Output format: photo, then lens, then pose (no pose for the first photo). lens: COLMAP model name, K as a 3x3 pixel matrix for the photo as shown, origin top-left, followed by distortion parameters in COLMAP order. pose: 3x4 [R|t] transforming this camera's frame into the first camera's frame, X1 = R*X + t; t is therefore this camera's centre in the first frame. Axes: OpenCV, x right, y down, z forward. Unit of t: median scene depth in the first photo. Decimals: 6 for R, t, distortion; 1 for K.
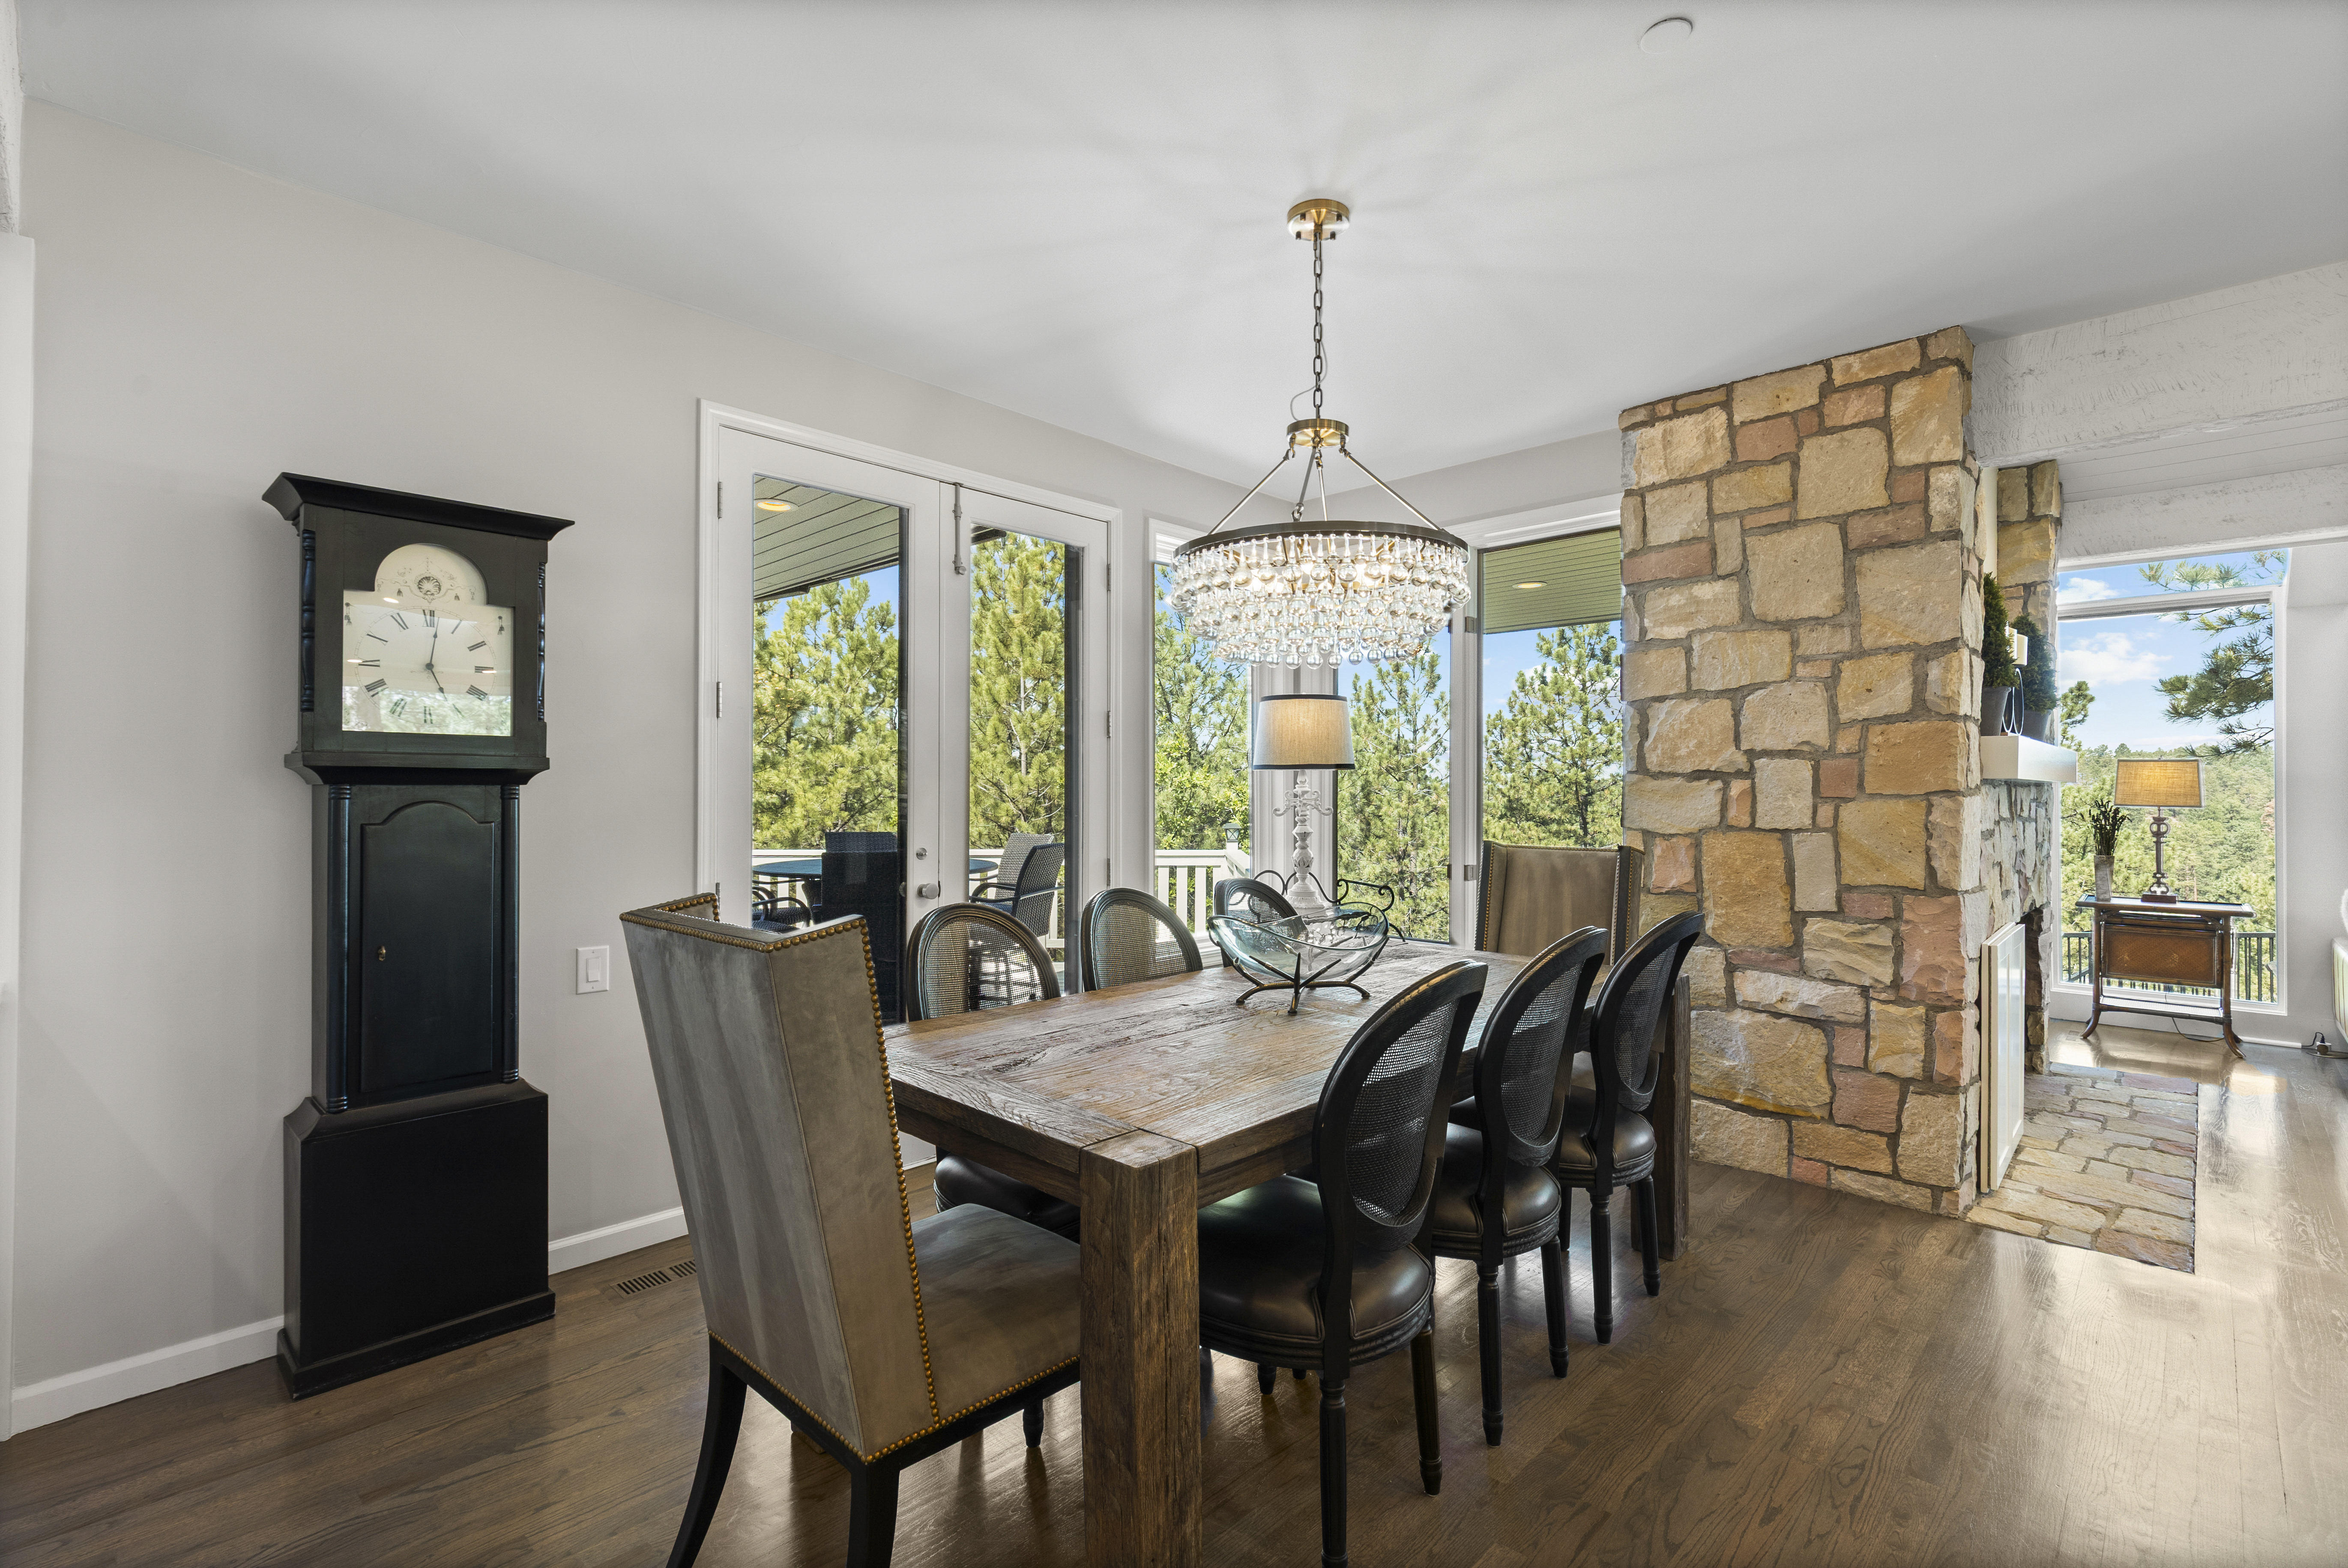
lens RADIAL K [[1057.9, 0, 1177.3], [0, 1057.9, 782.1], [0, 0, 1]] dist [0.000000, -0.001303]
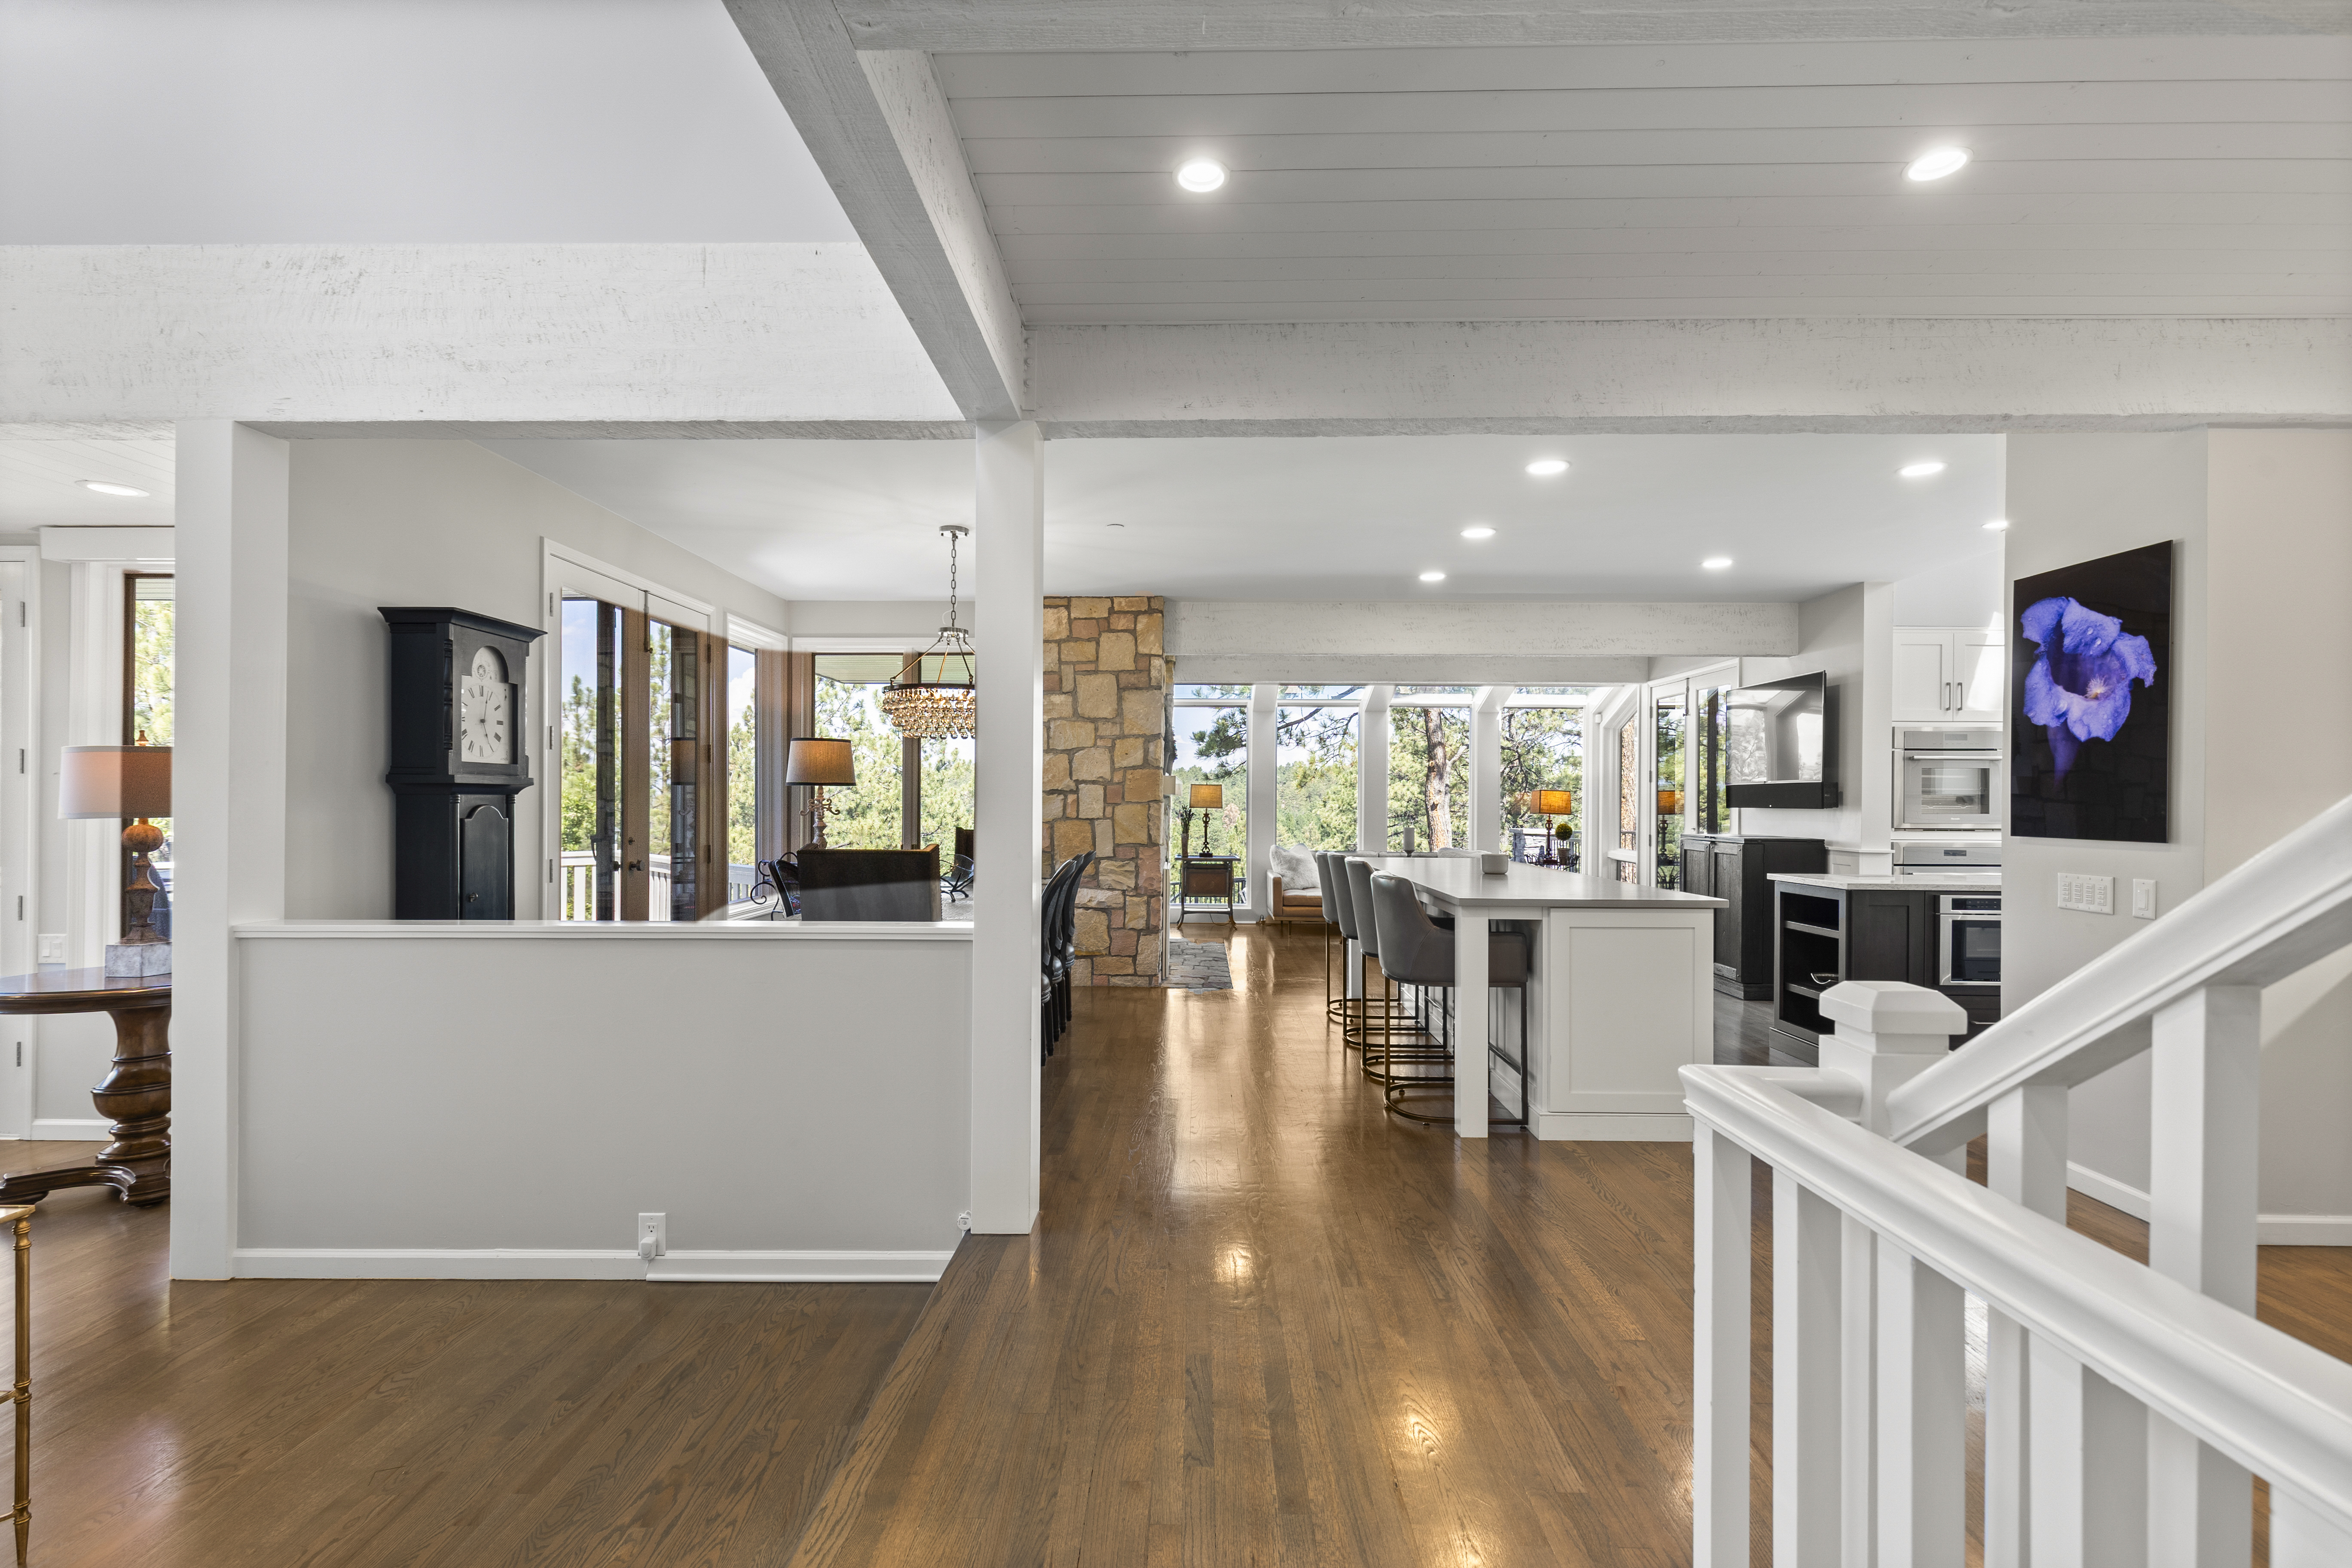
lens RADIAL K [[1059.7, 0, 1173.3], [0, 1059.7, 802.8], [0, 0, 1]] dist [0.000000, -0.001303]
pose [[0.731199, 0.000266, 0.682164, -0.759185], [-0.009350, 0.999910, 0.009633, -0.007591], [-0.682100, -0.013422, 0.731135, -0.656752]]
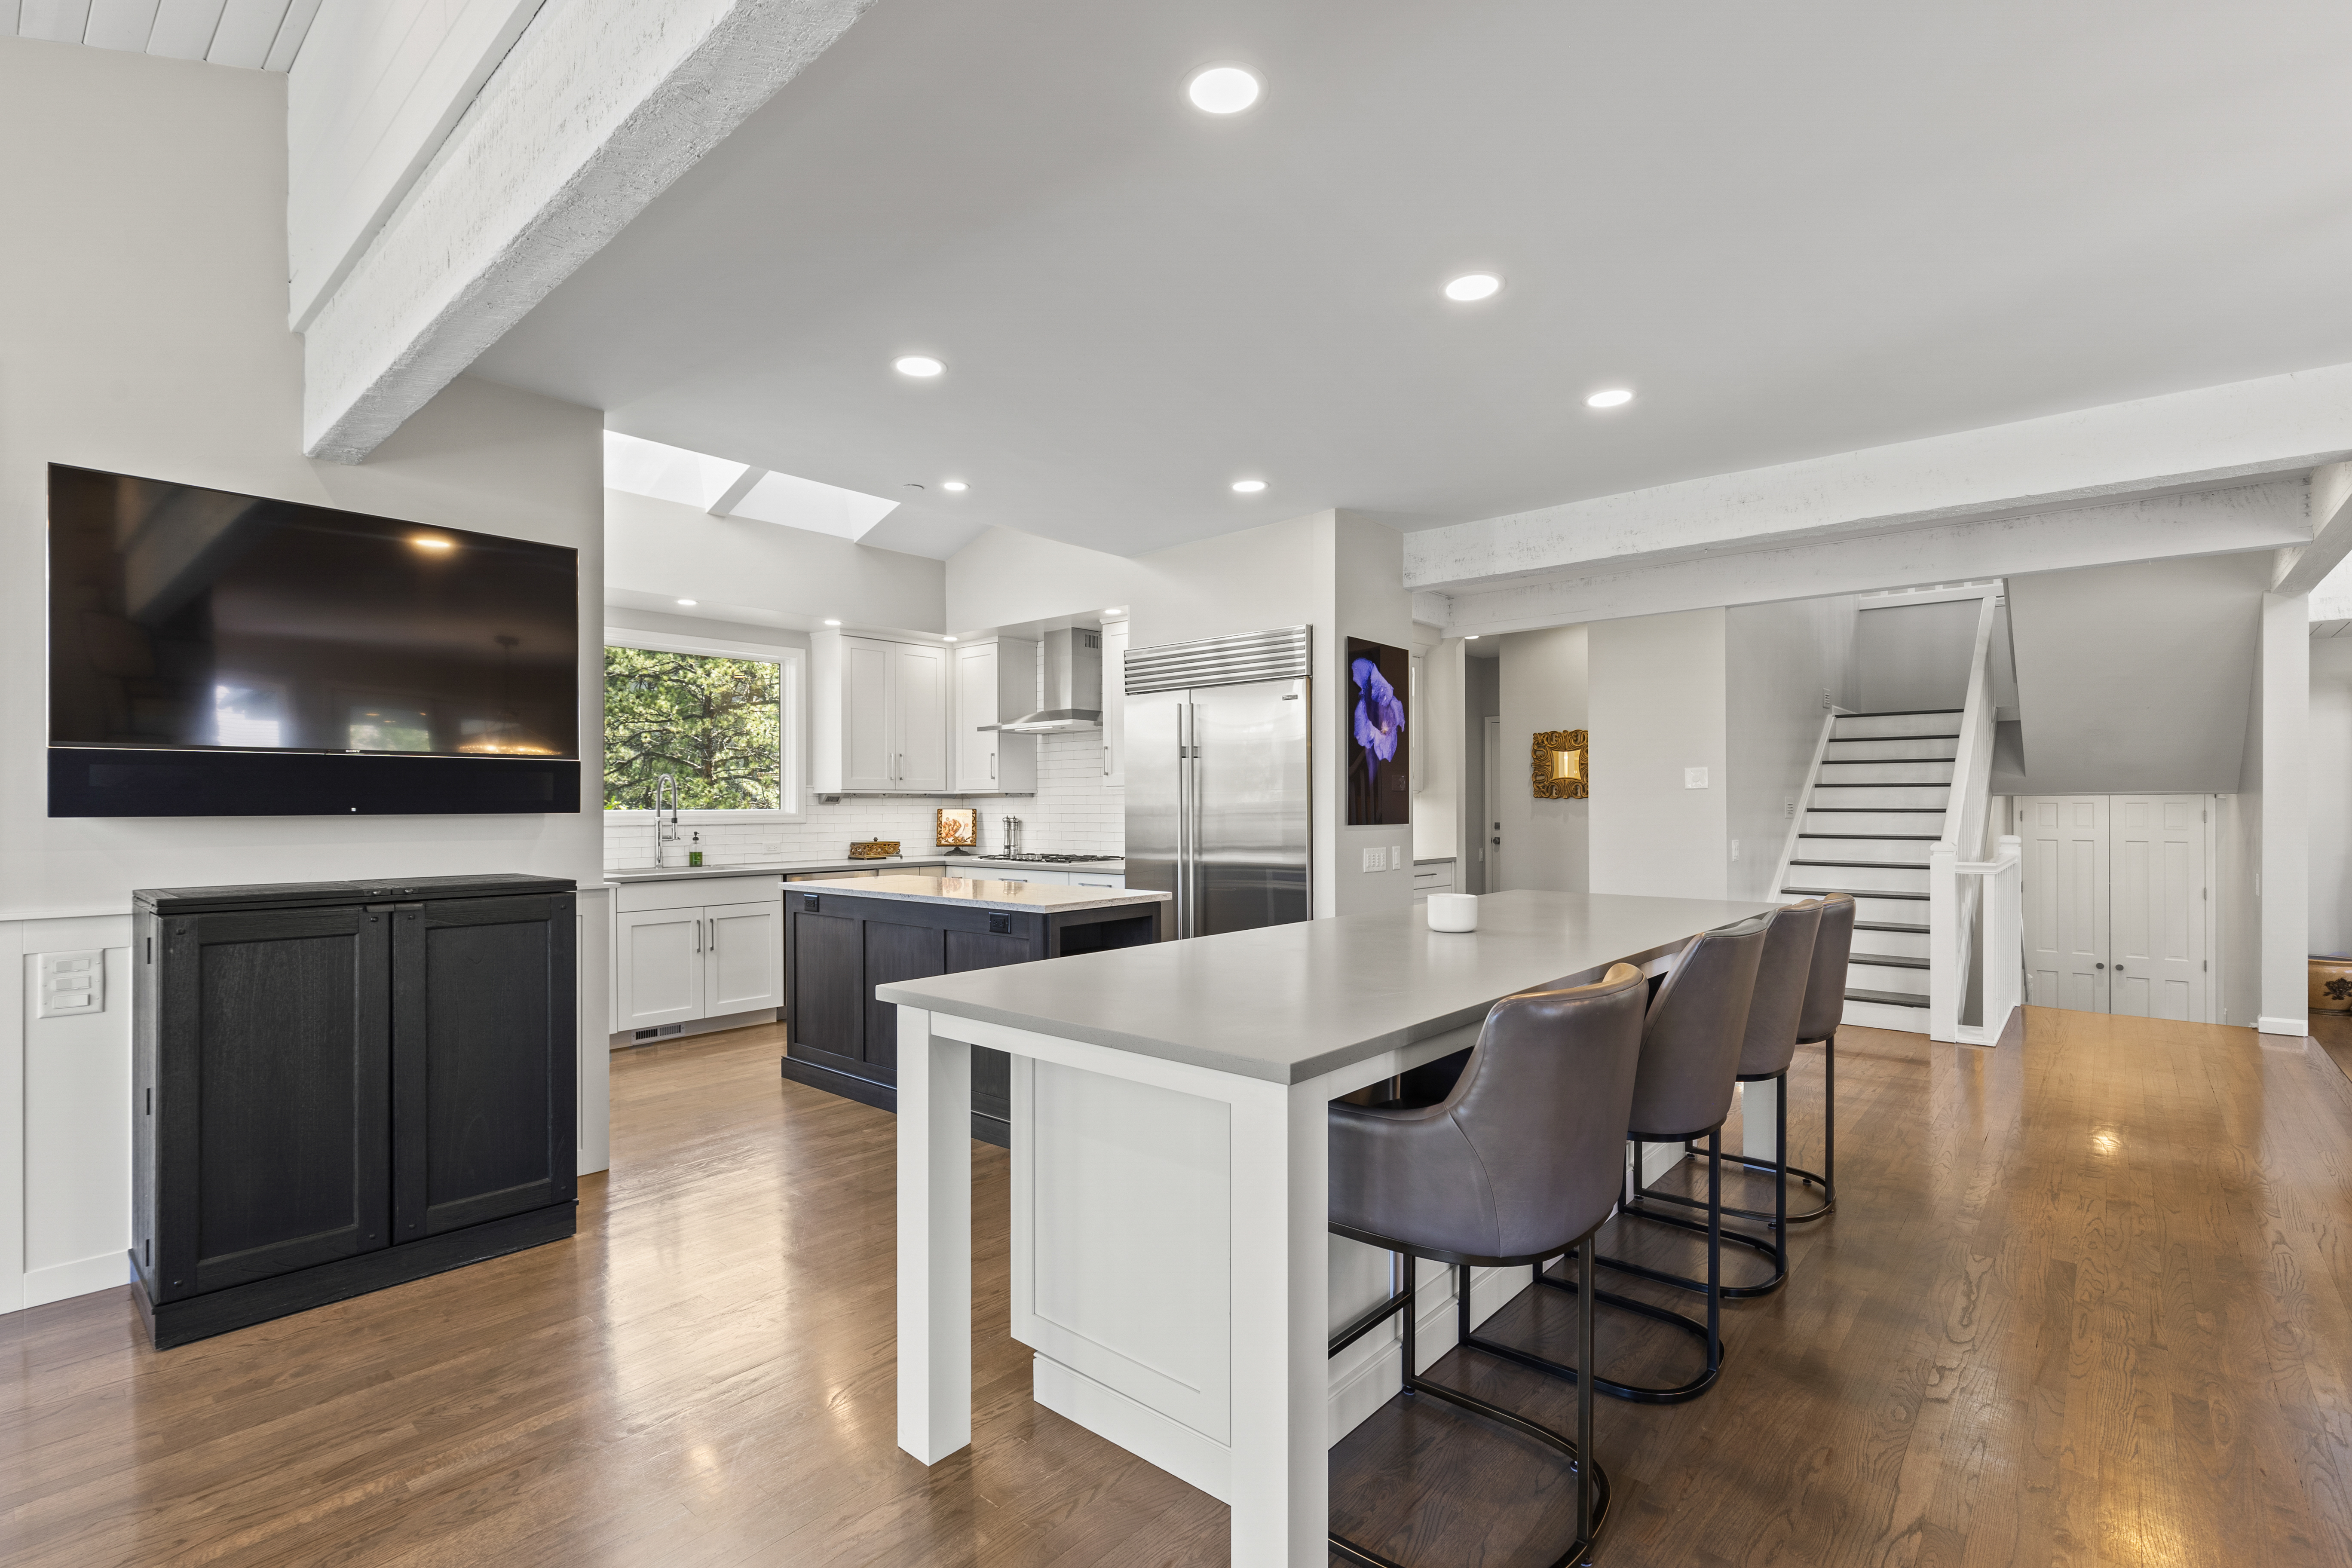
lens RADIAL K [[1059.6, 0, 1184.4], [0, 1059.6, 800.9], [0, 0, 1]] dist [0.000000, -0.001303]
pose [[-0.997759, 0.000578, -0.066912, 0.987410], [0.001269, 0.999946, -0.010277, 0.009832], [0.066902, -0.010339, -0.997706, 1.042830]]
